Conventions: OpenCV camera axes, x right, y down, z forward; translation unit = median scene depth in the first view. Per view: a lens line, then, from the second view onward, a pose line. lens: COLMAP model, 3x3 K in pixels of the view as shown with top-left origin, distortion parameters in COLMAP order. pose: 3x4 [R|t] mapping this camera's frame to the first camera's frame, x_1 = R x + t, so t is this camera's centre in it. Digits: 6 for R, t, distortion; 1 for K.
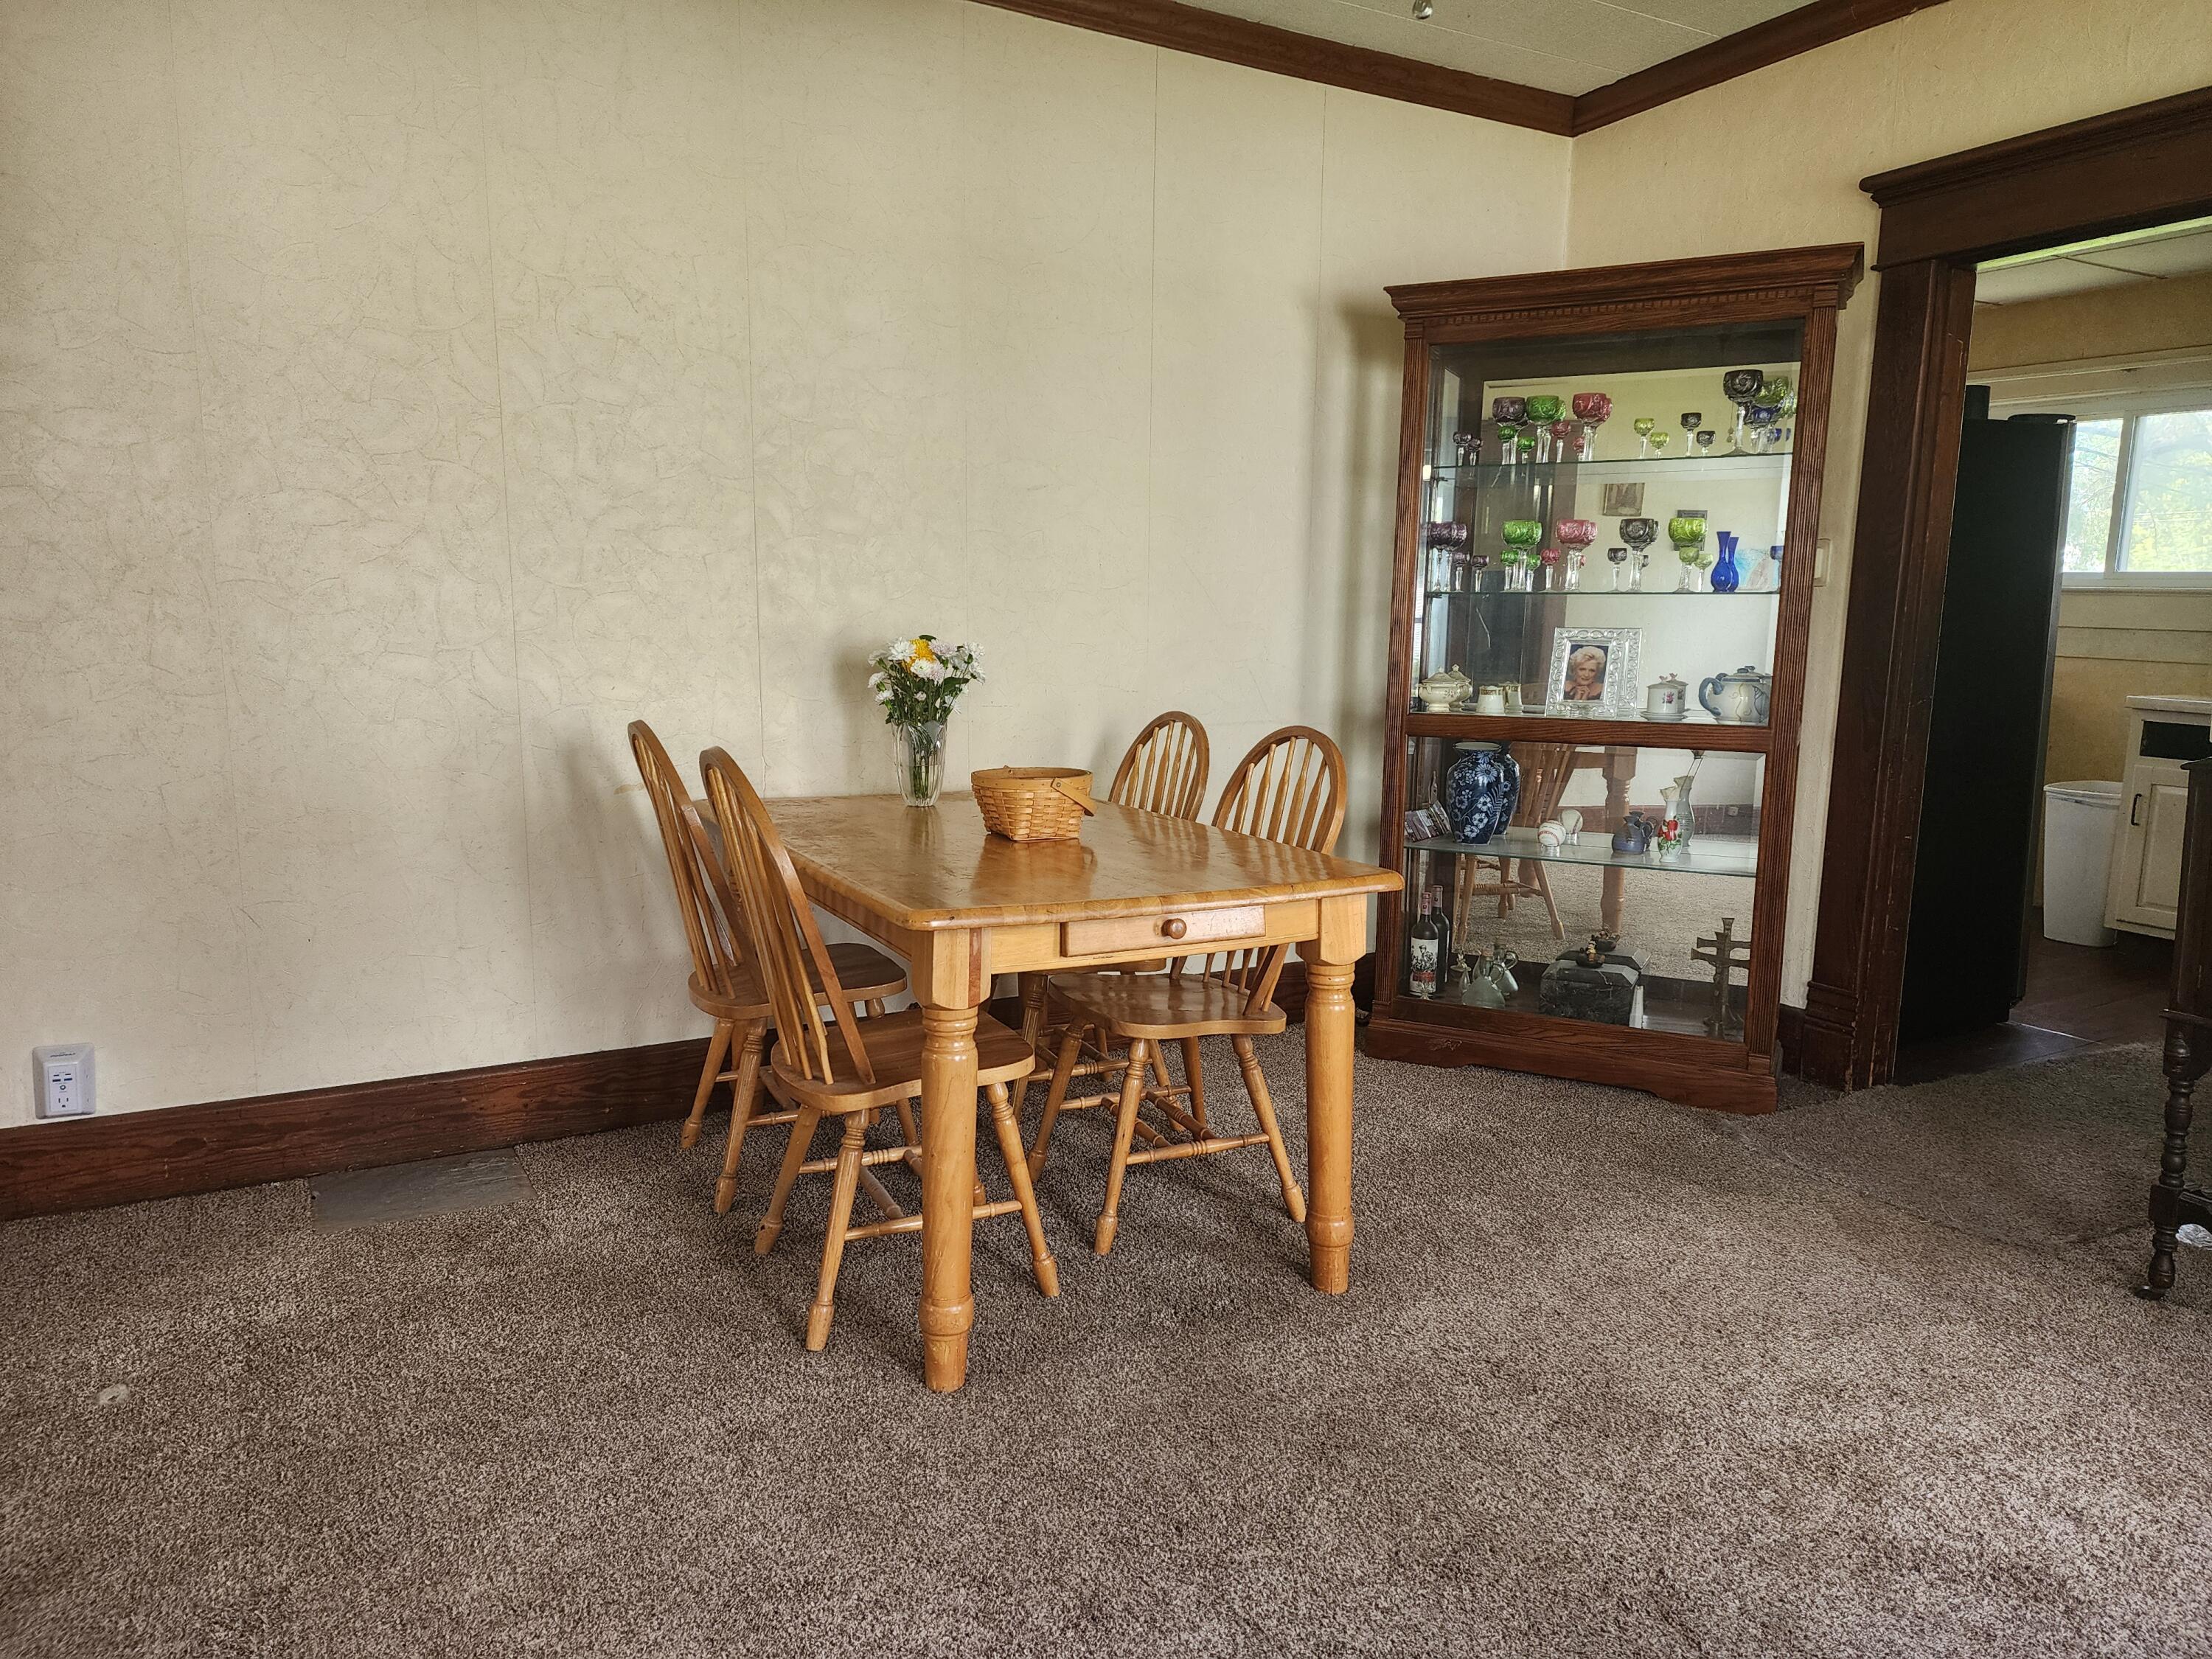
lens RADIAL K [[1466.6, 0, 1114.7], [0, 1466.6, 831.0], [0, 0, 1]] dist [0.084568, -0.075610]
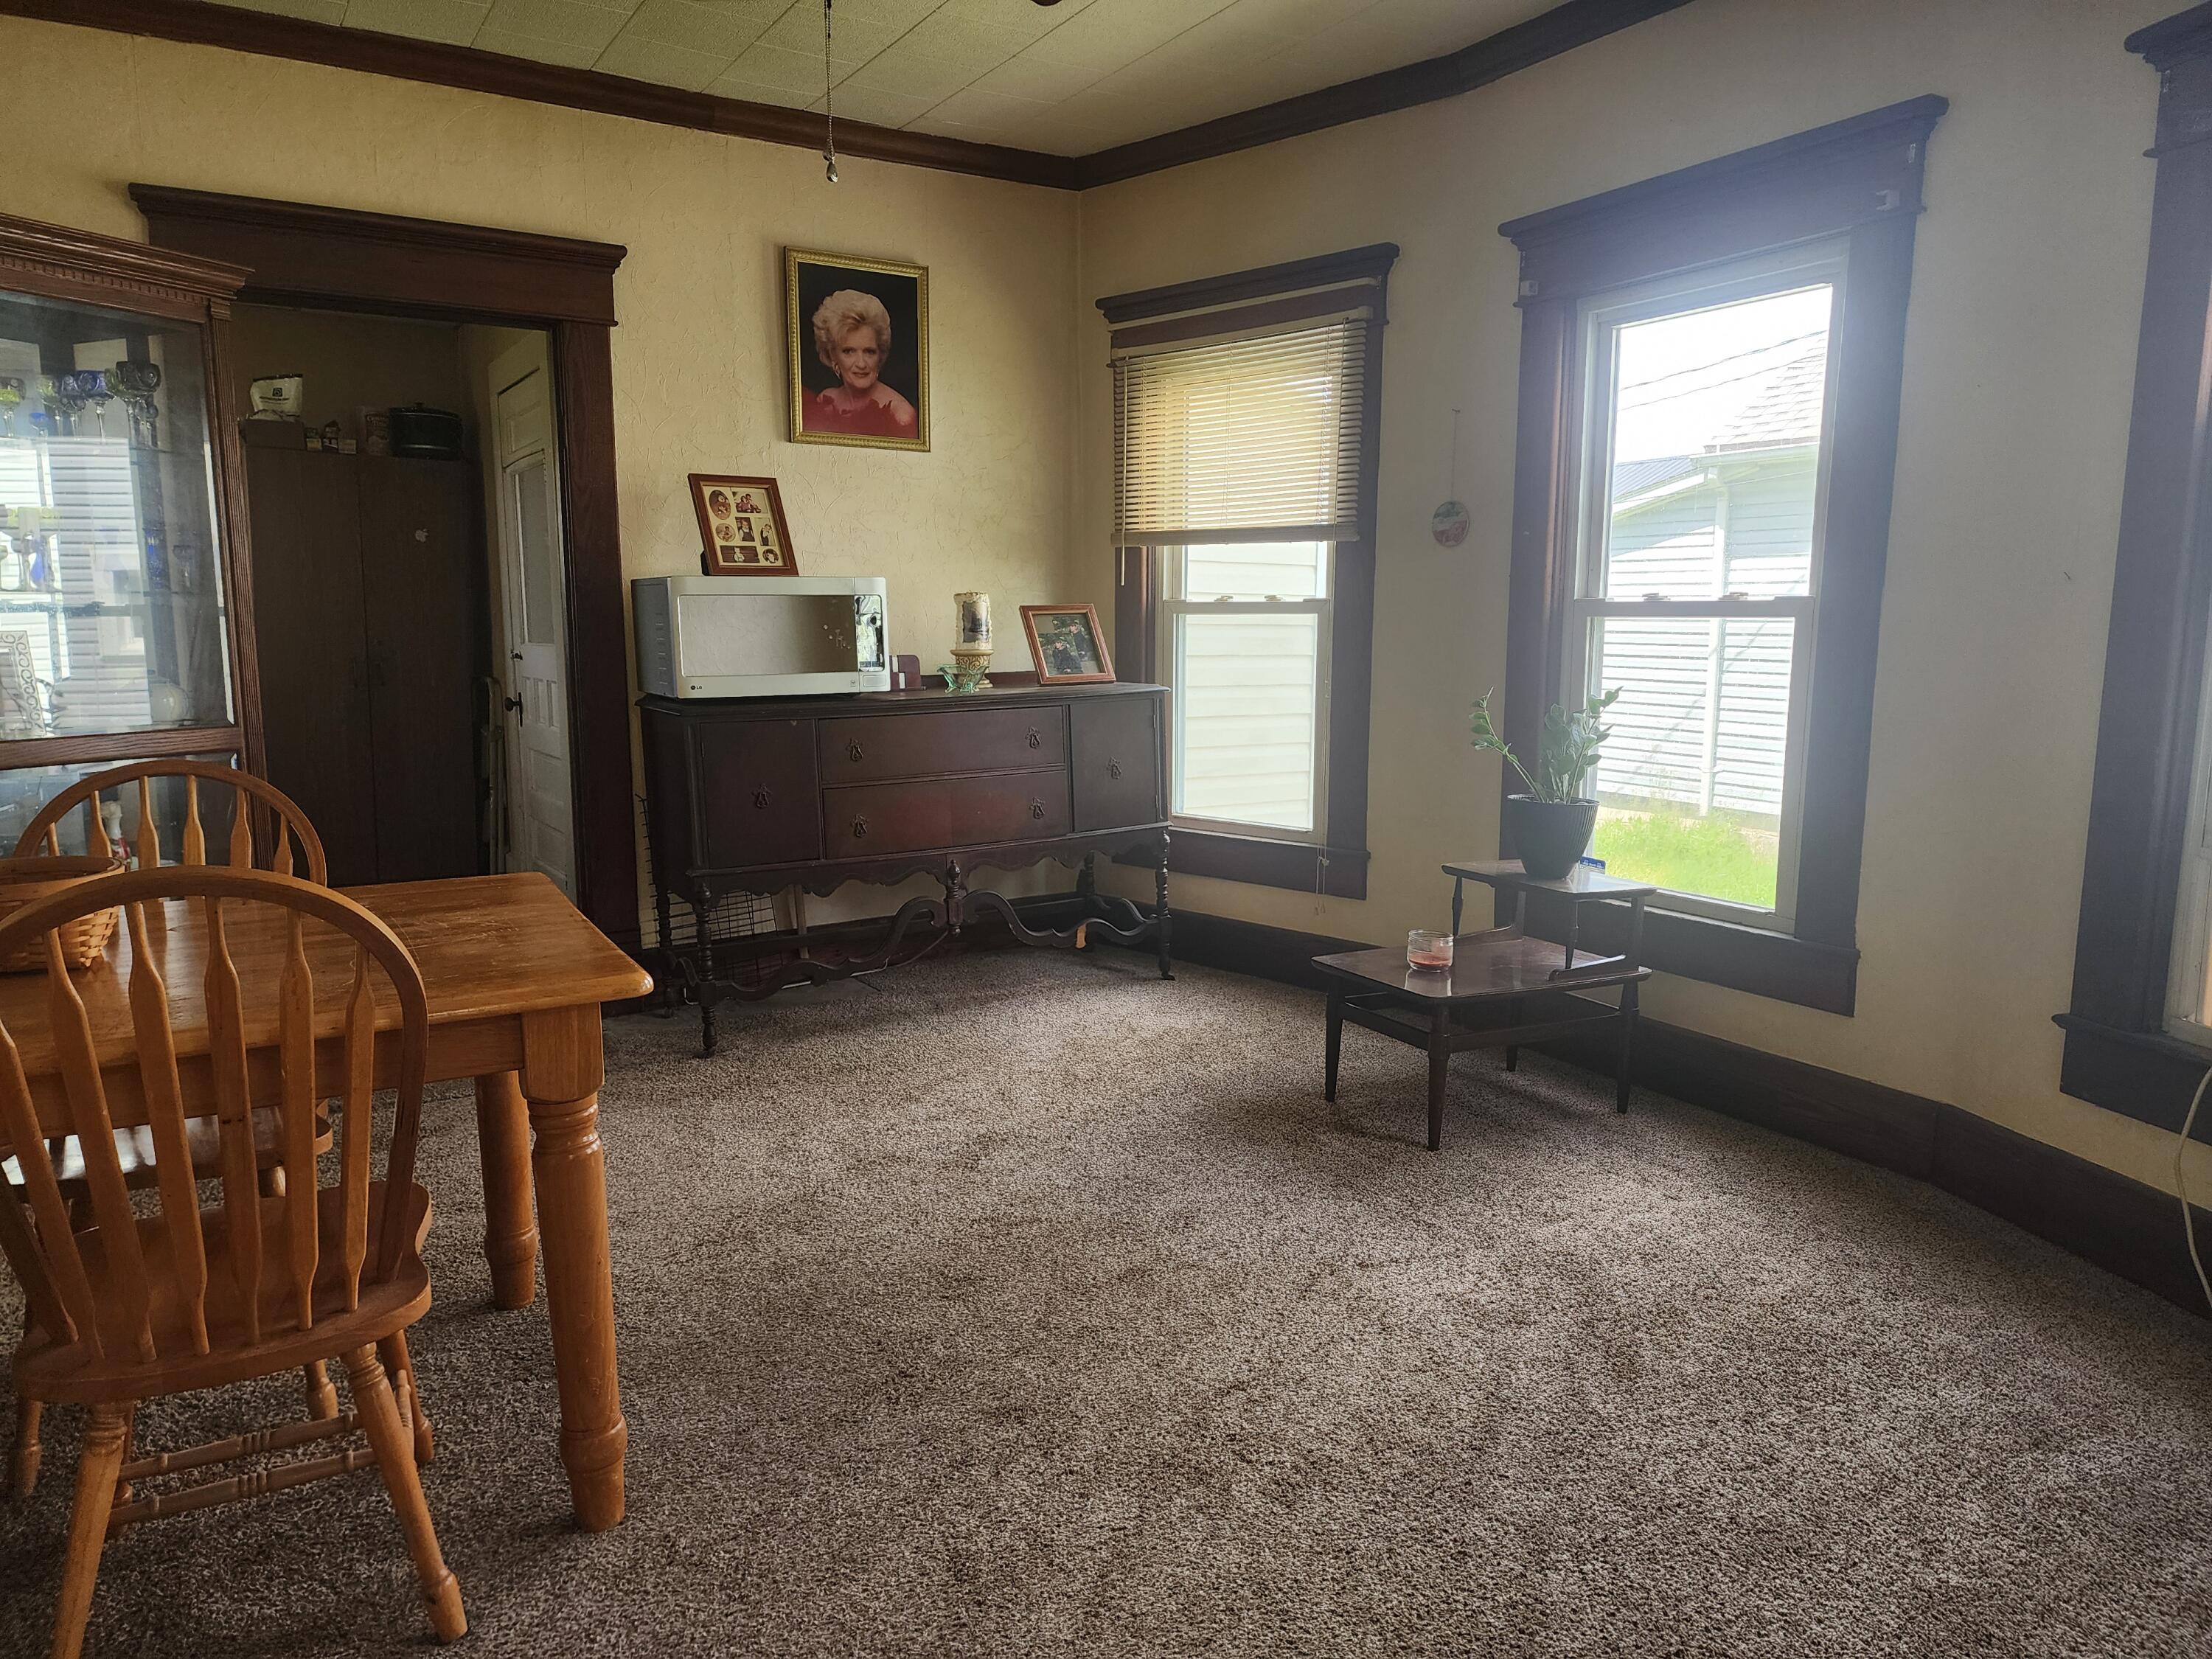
lens RADIAL K [[1466.6, 0, 1105.3], [0, 1466.6, 838.2], [0, 0, 1]] dist [0.084568, -0.075610]
pose [[-0.031967, -0.160072, 0.986588, -0.954962], [0.143576, 0.976119, 0.163026, -0.120480], [-0.989123, 0.146862, -0.008221, 0.683802]]
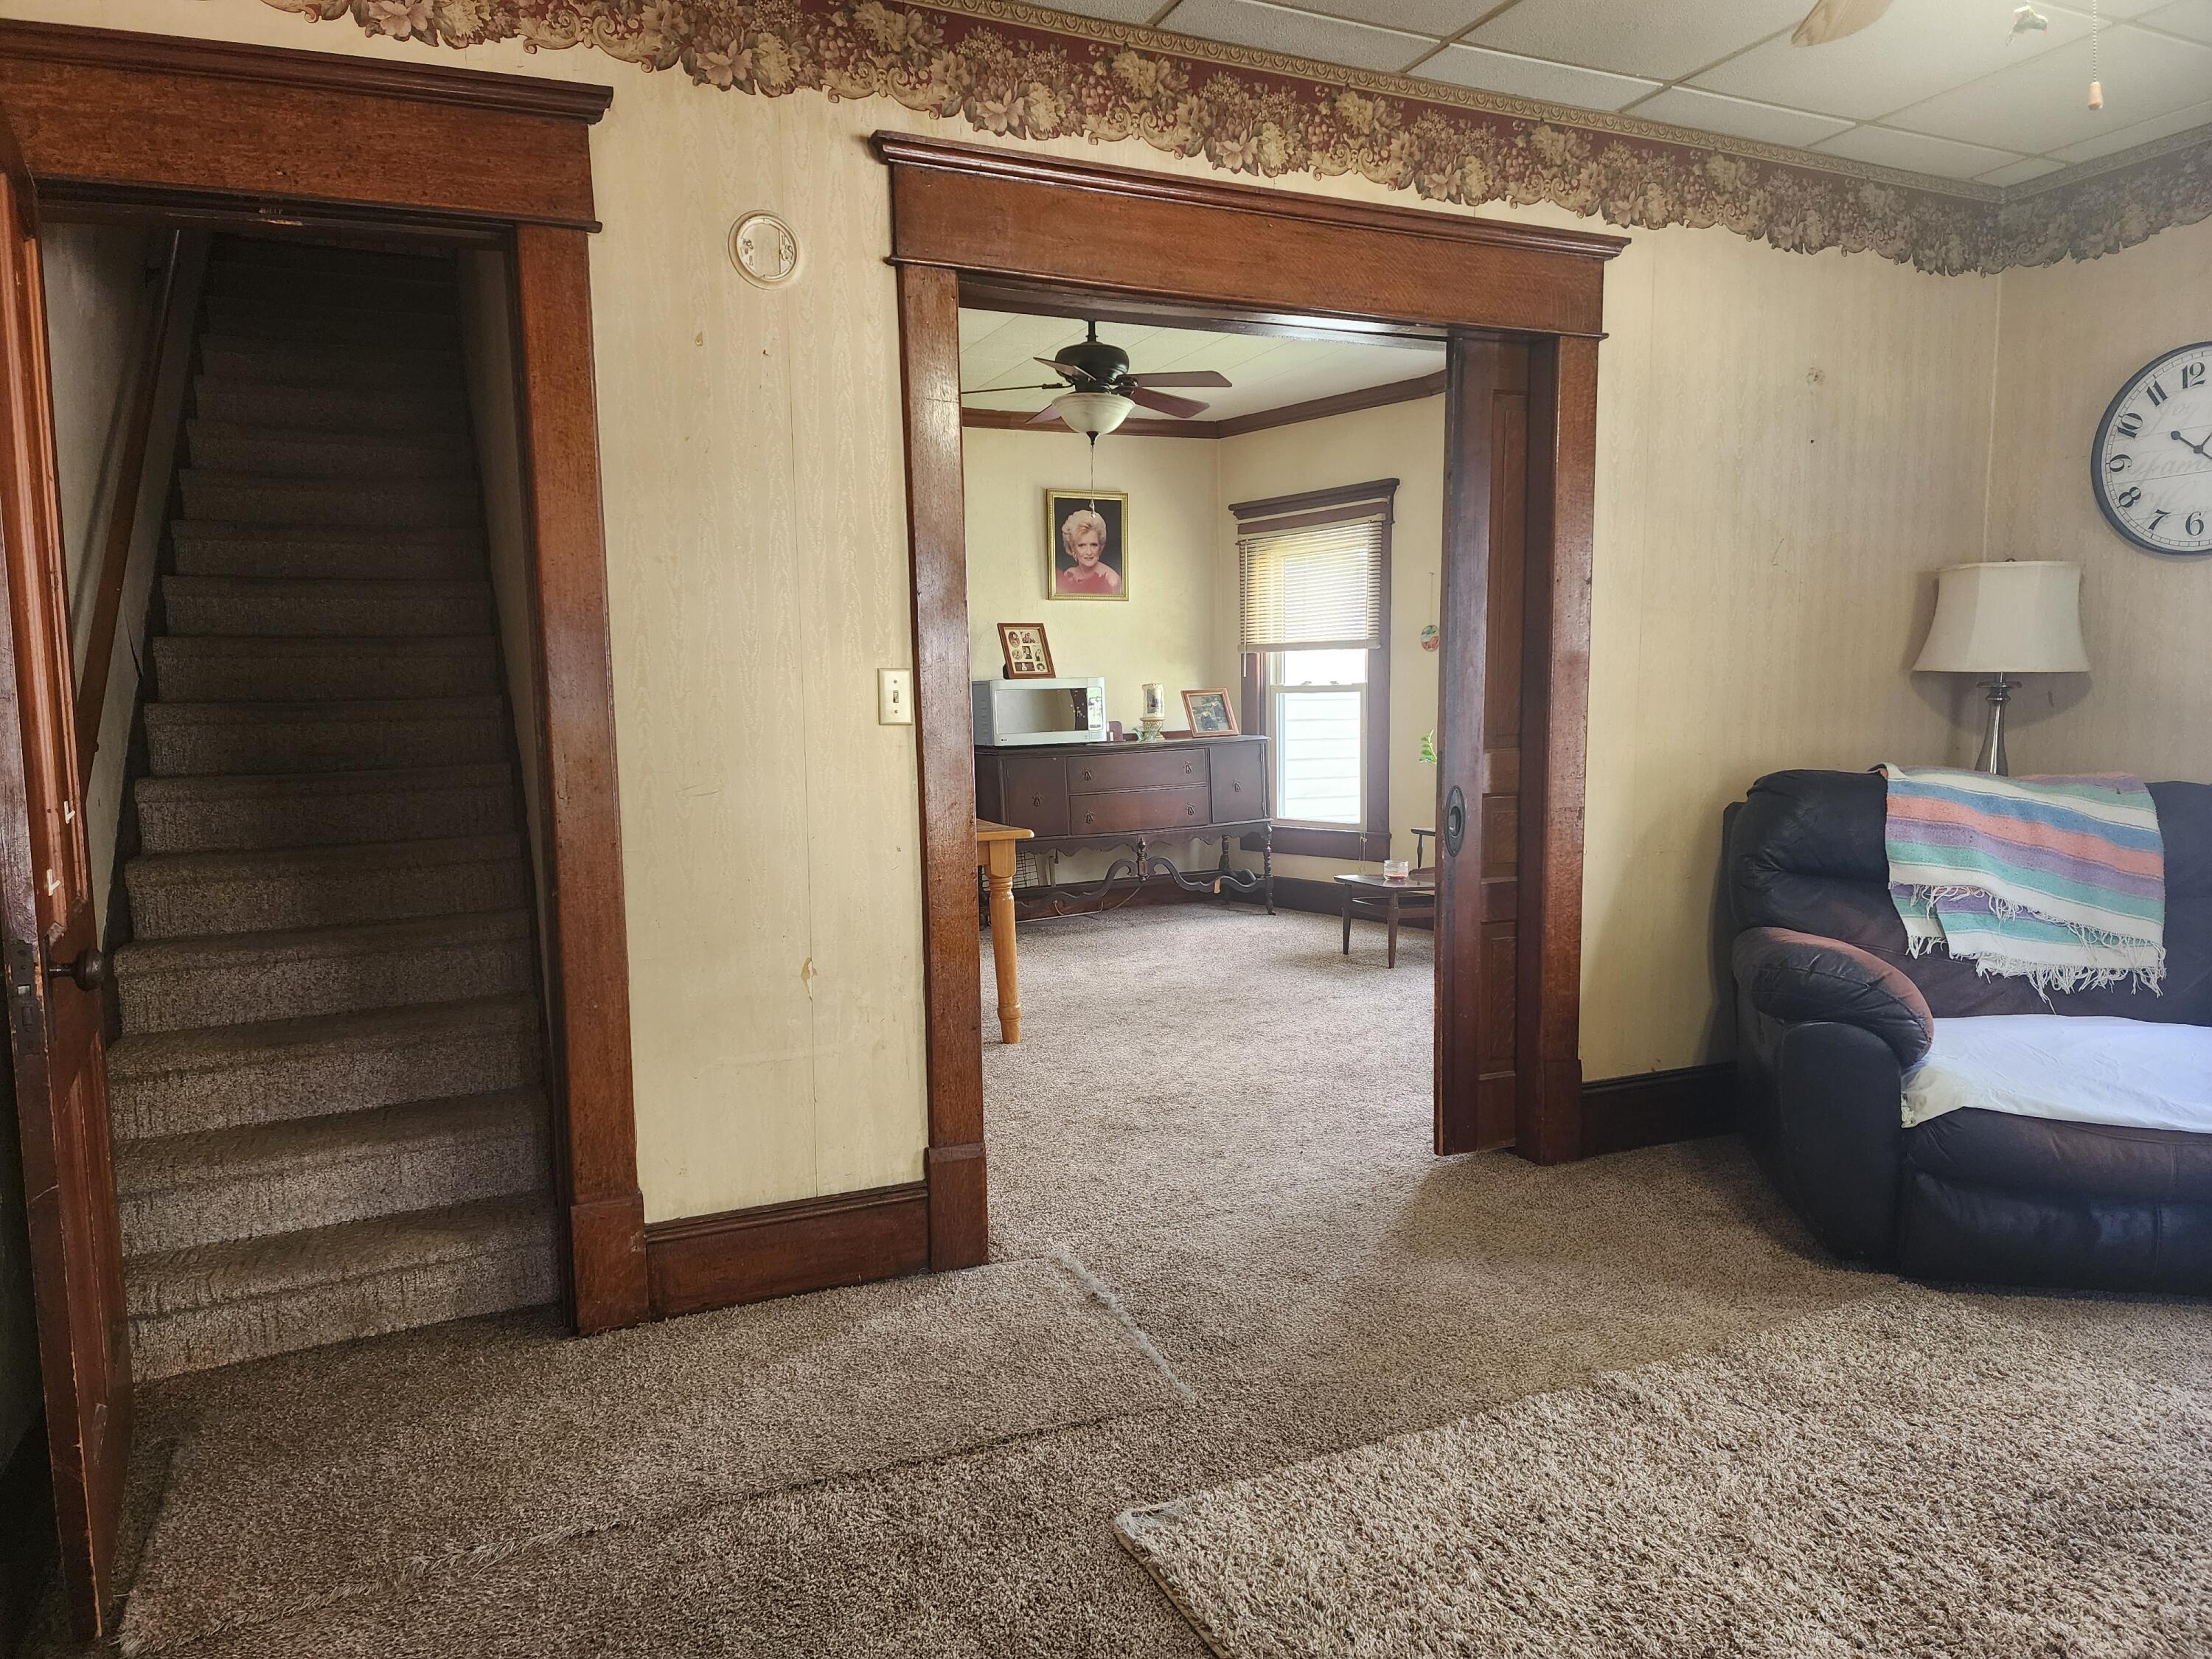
lens RADIAL K [[1466.6, 0, 1104.1], [0, 1466.6, 867.2], [0, 0, 1]] dist [0.084568, -0.075610]
pose [[0.092797, -0.123641, 0.987979, -2.410545], [0.162737, 0.980801, 0.107457, -0.113586], [-0.982296, 0.150809, 0.111136, 0.590267]]
